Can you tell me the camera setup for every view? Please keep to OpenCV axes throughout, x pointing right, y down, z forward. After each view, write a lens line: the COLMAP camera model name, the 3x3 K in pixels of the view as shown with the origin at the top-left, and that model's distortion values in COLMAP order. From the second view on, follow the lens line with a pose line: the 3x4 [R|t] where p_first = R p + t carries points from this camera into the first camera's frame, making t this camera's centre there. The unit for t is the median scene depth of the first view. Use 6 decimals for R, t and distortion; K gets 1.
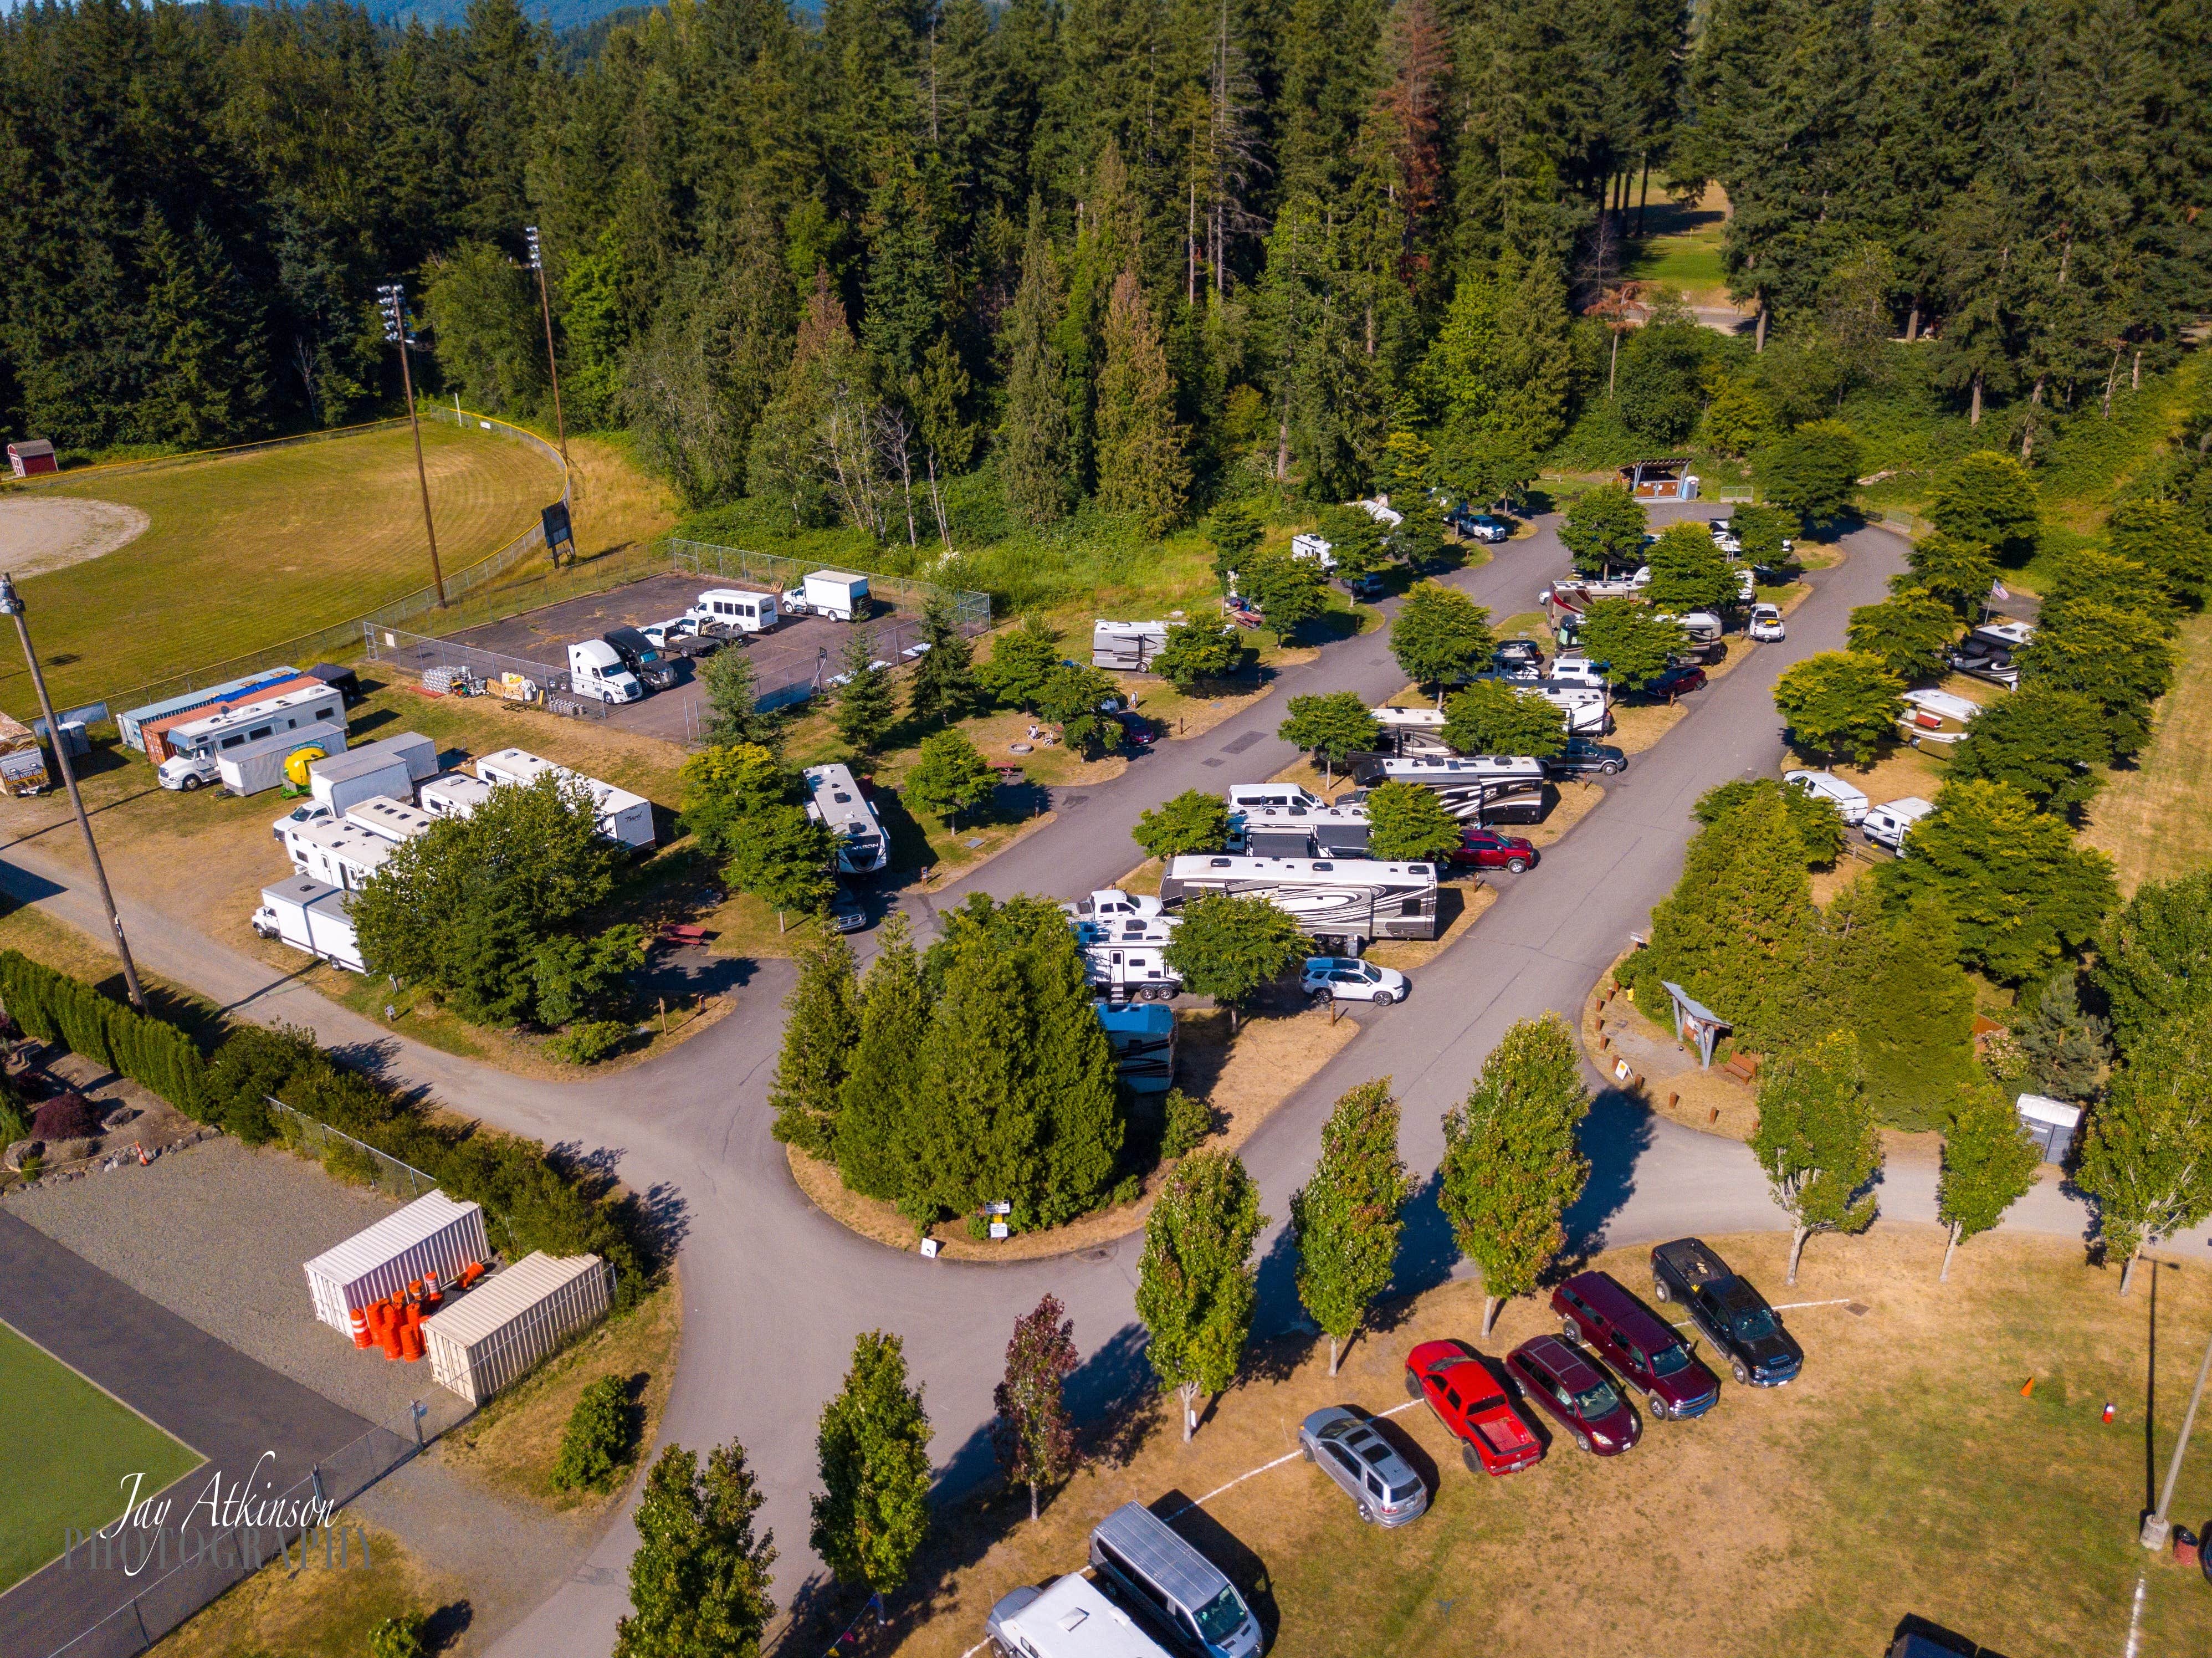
lens RADIAL K [[1675.8, 0, 1106.0], [0, 1675.8, 829.0], [0, 0, 1]] dist [0.008939, 0.000910]
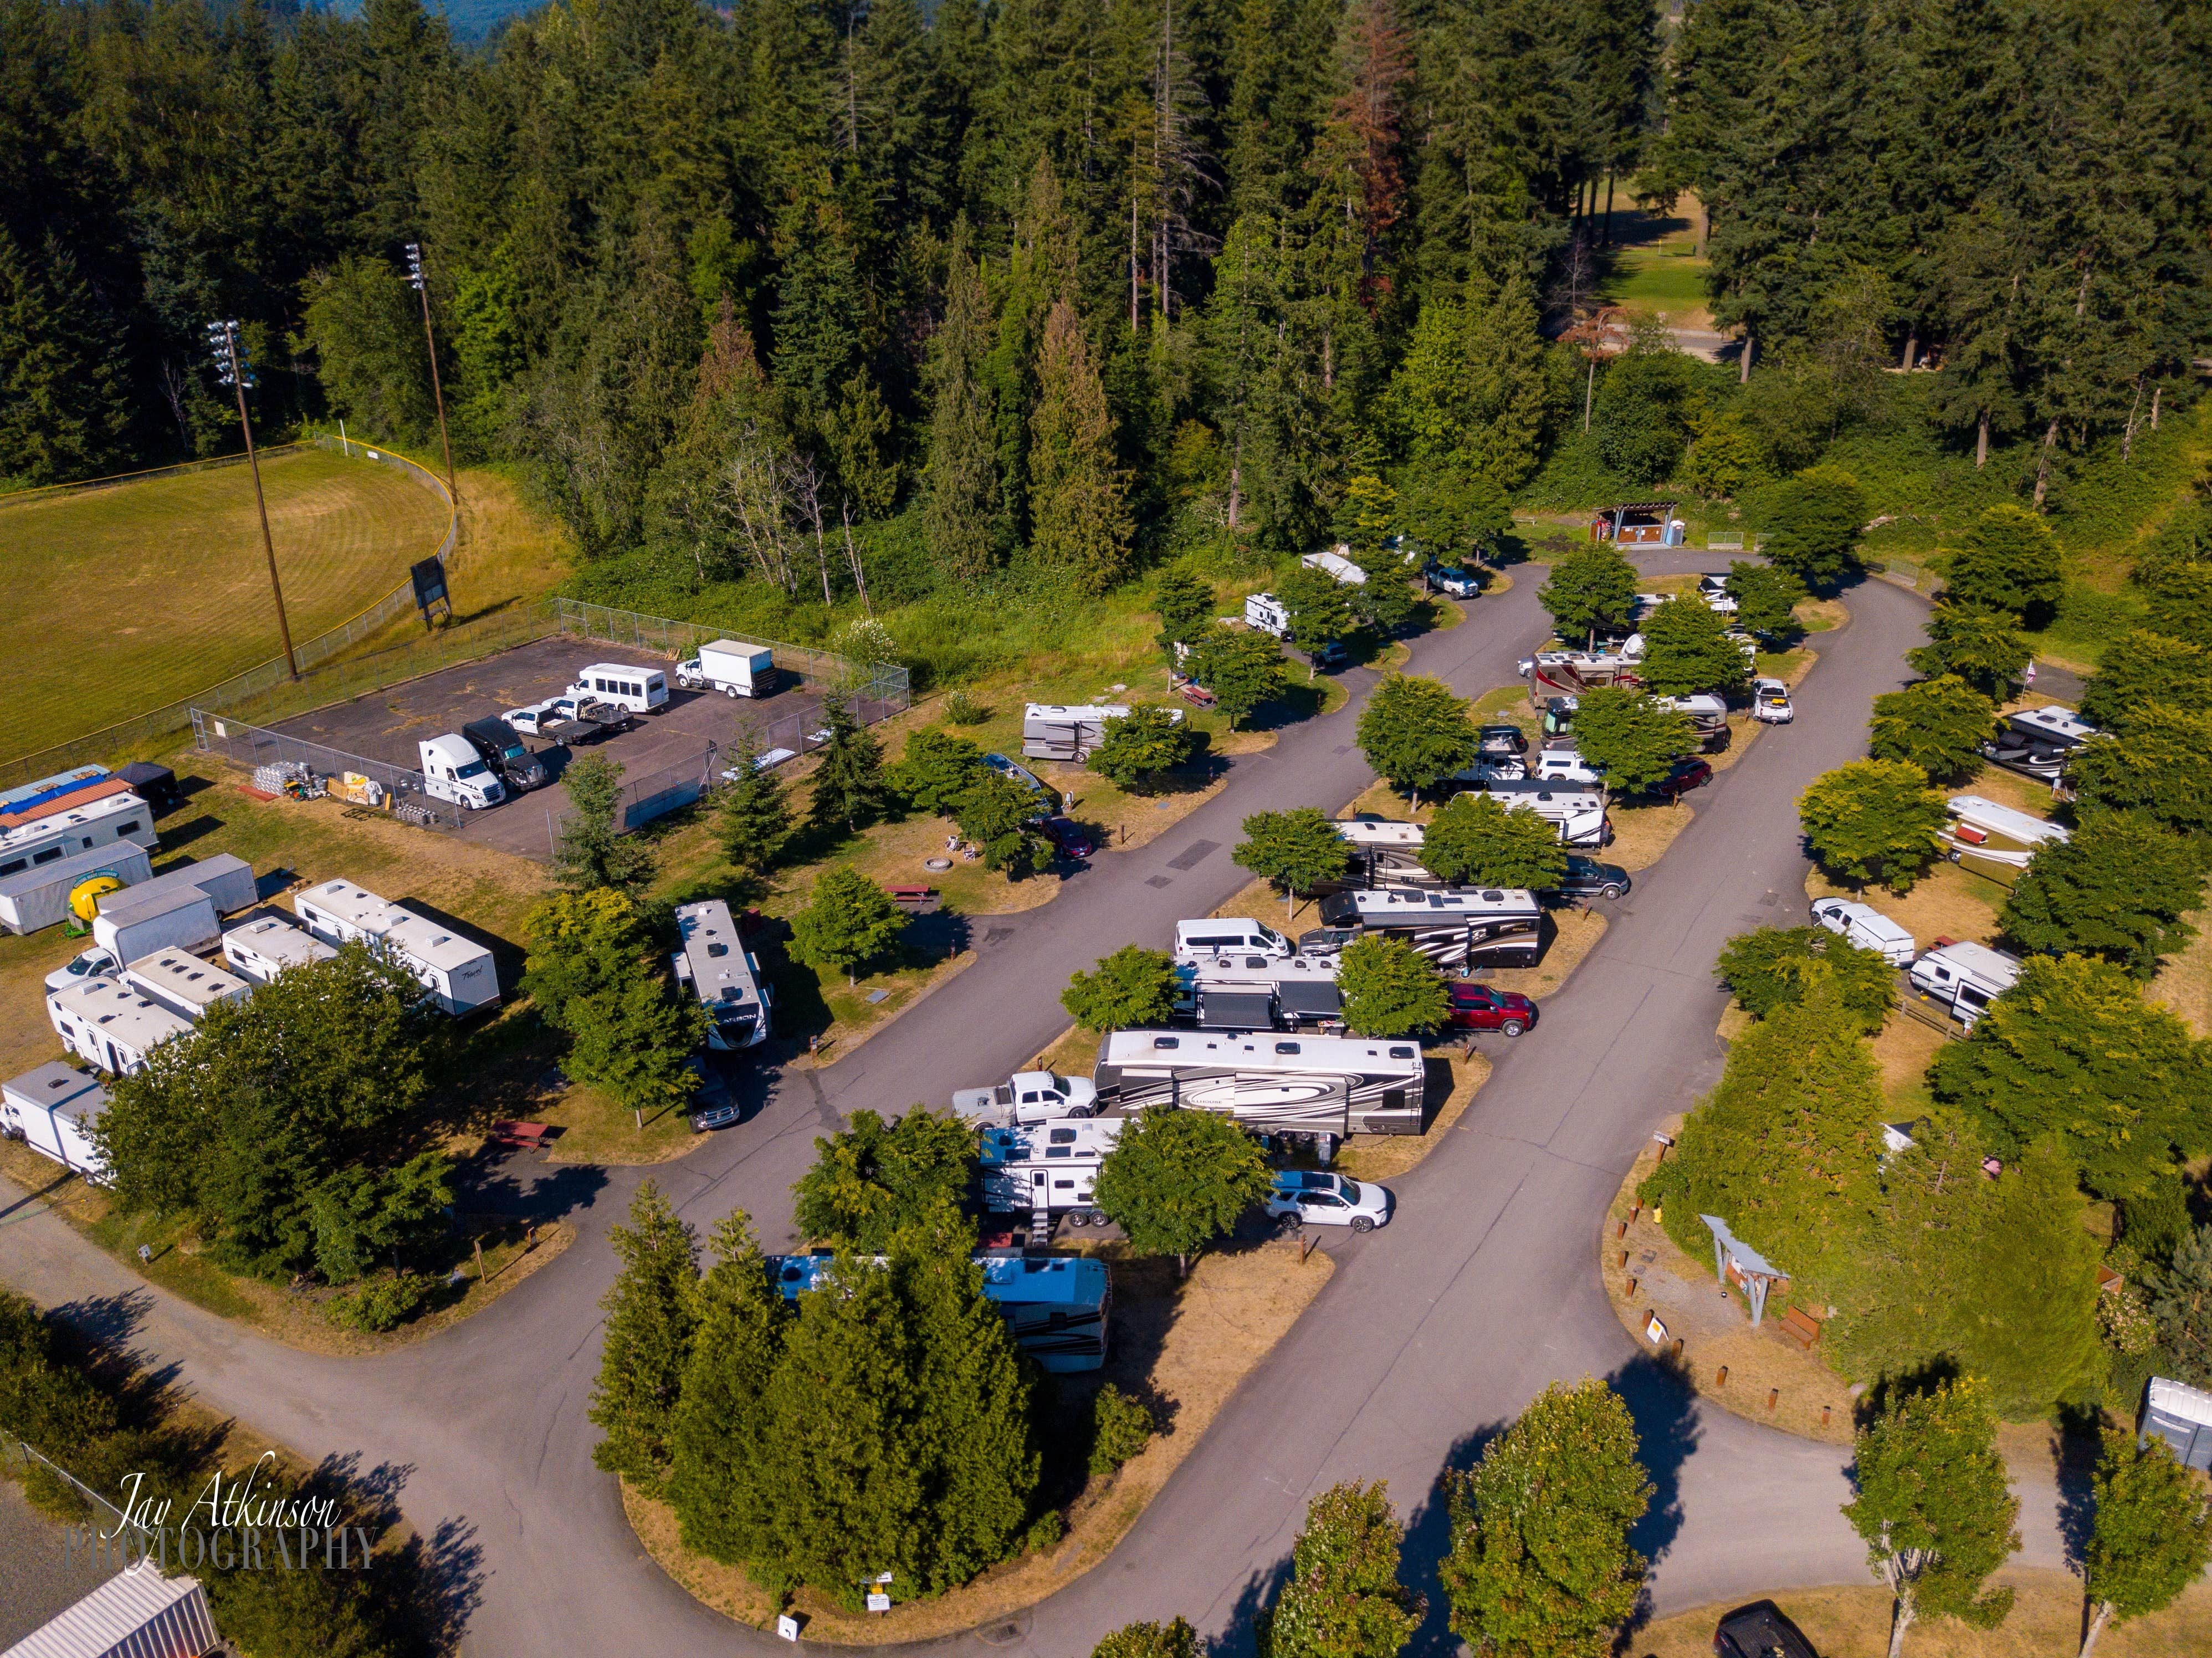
lens RADIAL K [[1674.2, 0, 1106.0], [0, 1674.2, 829.0], [0, 0, 1]] dist [0.007195, 0.003241]
pose [[0.999607, -0.007528, 0.027007, 0.010596], [0.007396, 0.999960, 0.005002, -0.056296], [-0.027043, -0.004801, 0.999623, 0.102051]]
